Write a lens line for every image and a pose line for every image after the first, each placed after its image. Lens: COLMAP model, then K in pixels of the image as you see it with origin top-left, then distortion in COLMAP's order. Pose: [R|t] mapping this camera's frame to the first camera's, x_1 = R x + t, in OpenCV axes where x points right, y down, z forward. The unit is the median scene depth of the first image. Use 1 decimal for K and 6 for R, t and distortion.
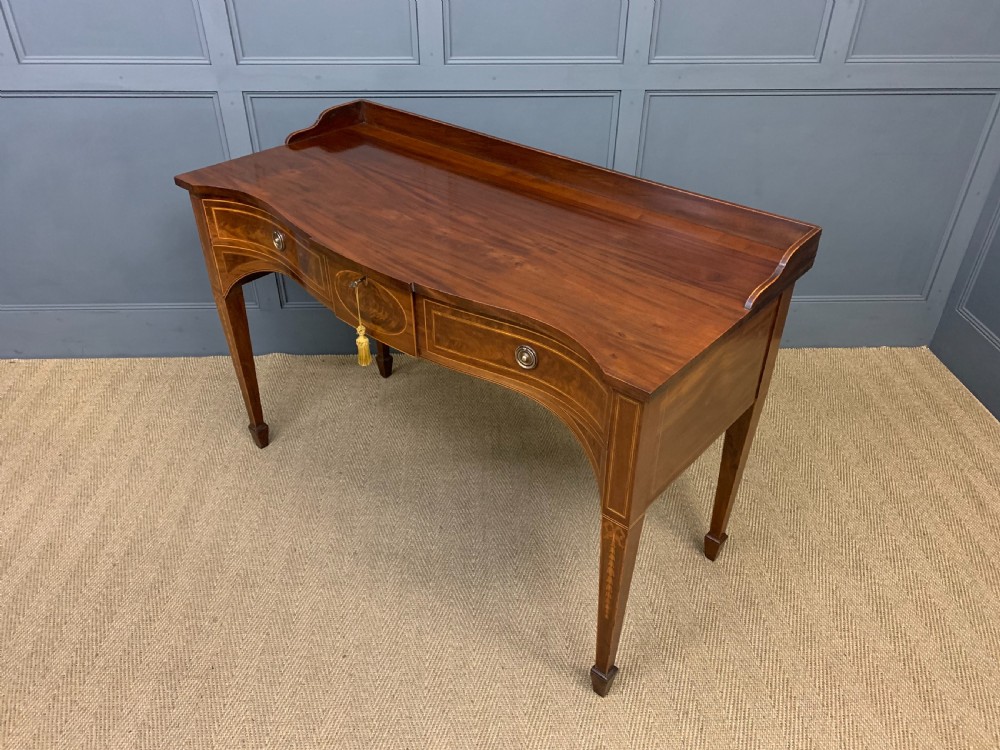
lens RADIAL K [[759.0, 0, 496.2], [0, 759.0, 373.9], [0, 0, 1]] dist [0.027854, -0.019582]
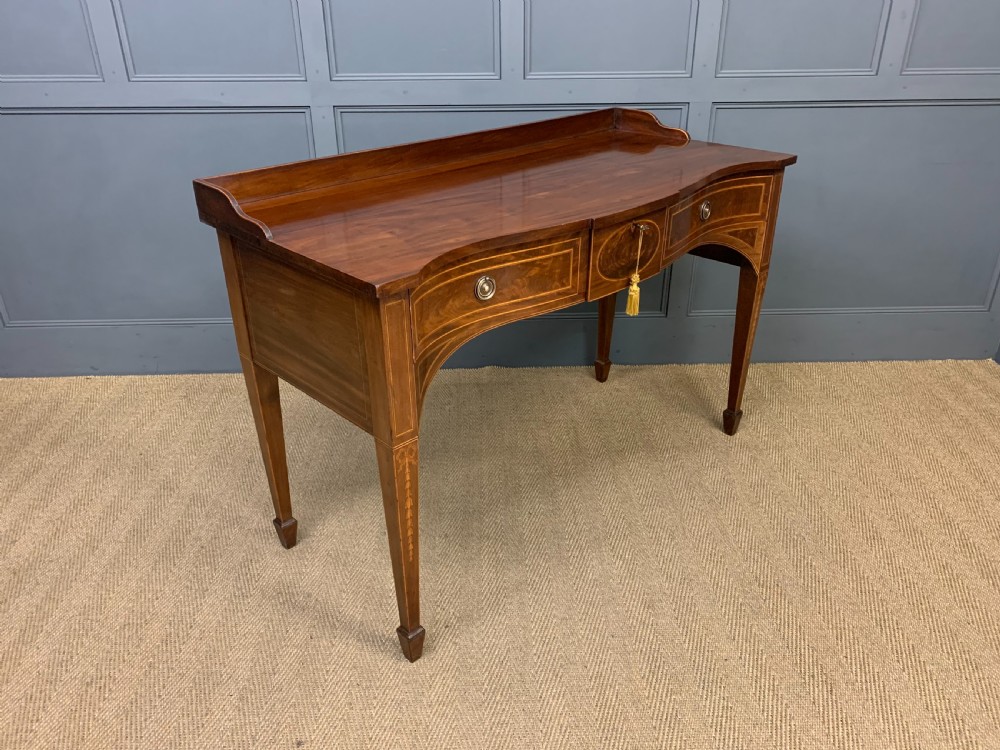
lens RADIAL K [[759.0, 0, 501.6], [0, 759.0, 369.8], [0, 0, 1]] dist [0.027854, -0.019582]
pose [[0.999946, -0.007811, -0.006904, -0.095350], [0.006773, 0.990221, -0.139345, 0.145466], [0.007924, 0.139291, 0.990220, 0.000586]]
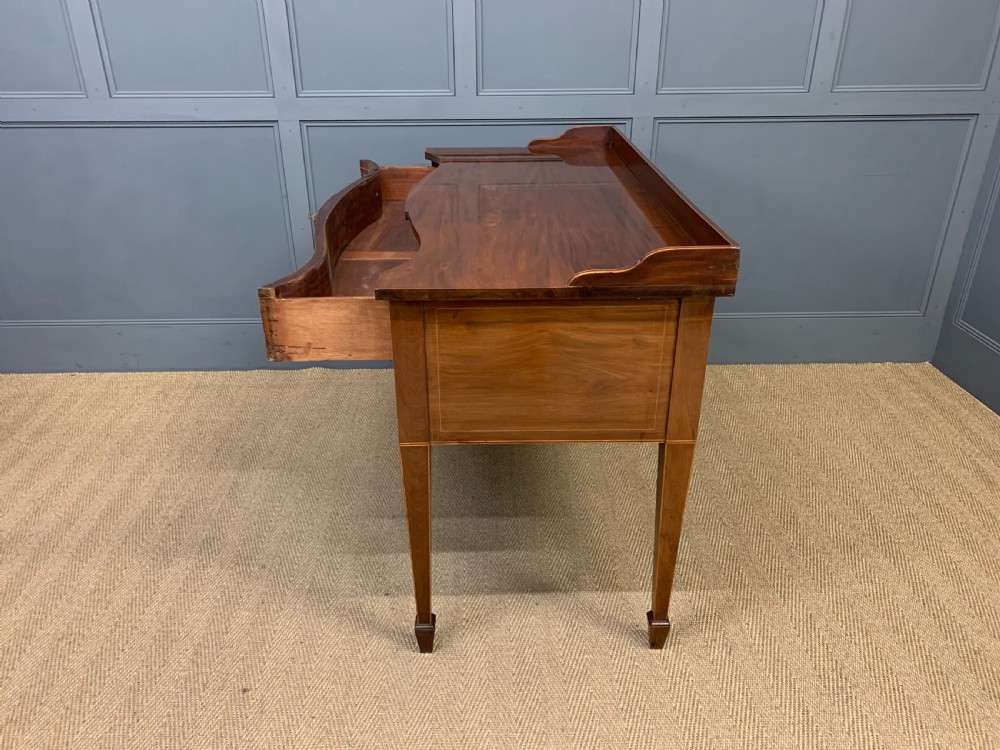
lens RADIAL K [[759.0, 0, 486.1], [0, 759.0, 379.1], [0, 0, 1]] dist [0.027854, -0.019582]
pose [[0.999720, -0.001597, -0.023611, -0.027837], [-0.001868, 0.989280, -0.146021, 0.181337], [0.023591, 0.146024, 0.989000, -0.067053]]
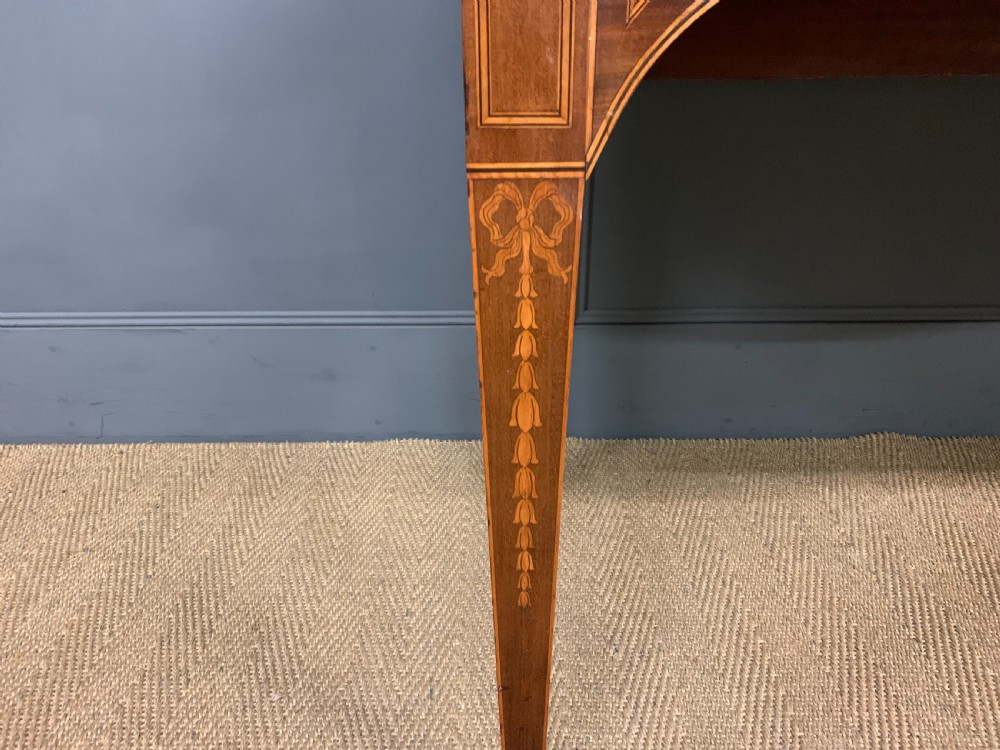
lens RADIAL K [[759.0, 0, 499.5], [0, 759.0, 369.9], [0, 0, 1]] dist [0.027854, -0.019582]
pose [[0.999160, 0.004015, -0.040775, -0.366846], [-0.011114, 0.984434, -0.175405, 0.015147], [0.039436, 0.175711, 0.983652, 0.709126]]
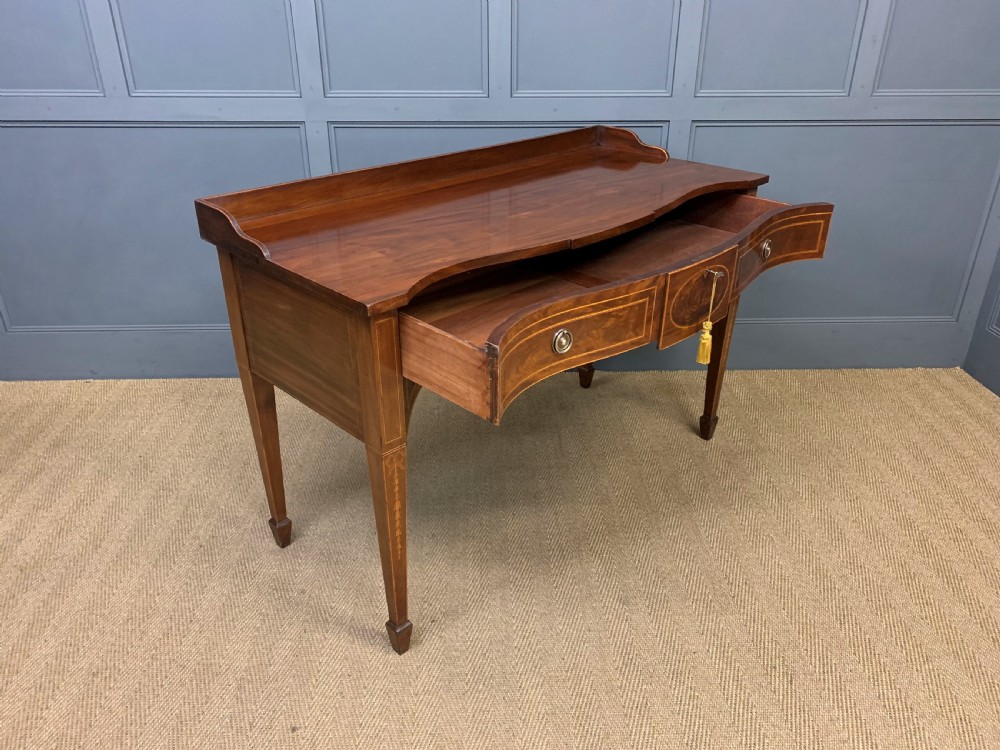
lens RADIAL K [[759.0, 0, 501.3], [0, 759.0, 374.7], [0, 0, 1]] dist [0.027854, -0.019582]
pose [[0.999992, -0.002988, 0.002686, -0.086516], [0.003317, 0.991212, -0.132240, 0.141033], [-0.002268, 0.132248, 0.991214, -0.045132]]
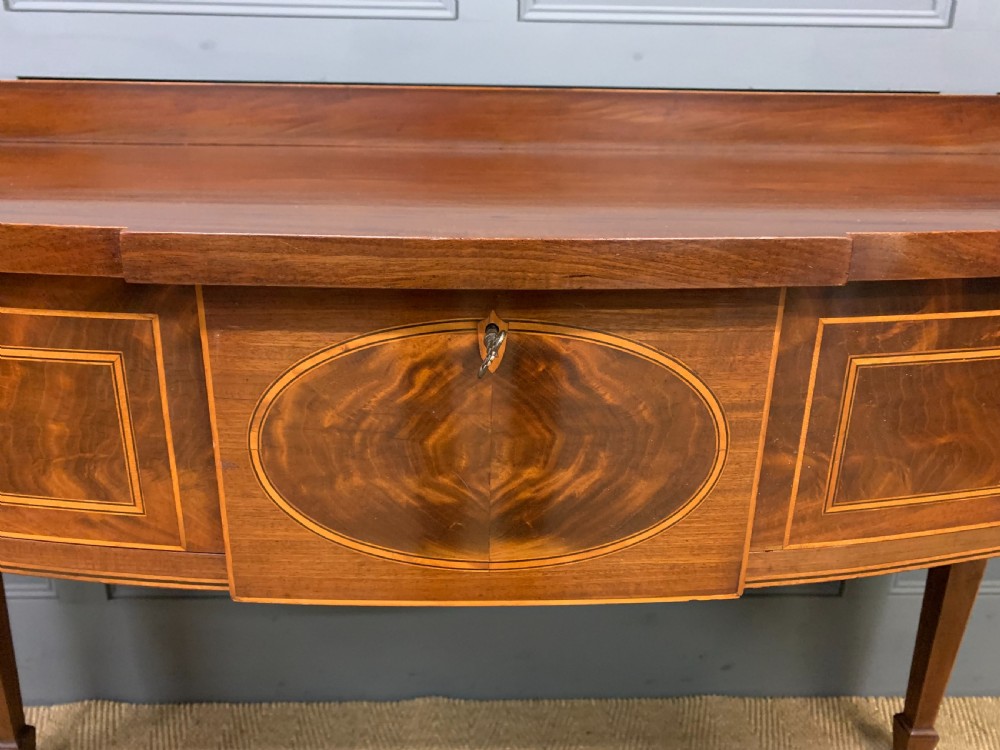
lens RADIAL K [[759.0, 0, 489.6], [0, 759.0, 371.9], [0, 0, 1]] dist [0.027854, -0.019582]
pose [[0.999936, 0.011039, -0.002594, -0.080416], [-0.011327, 0.961789, -0.273559, -0.112323], [-0.000525, 0.273571, 0.961852, 0.660012]]
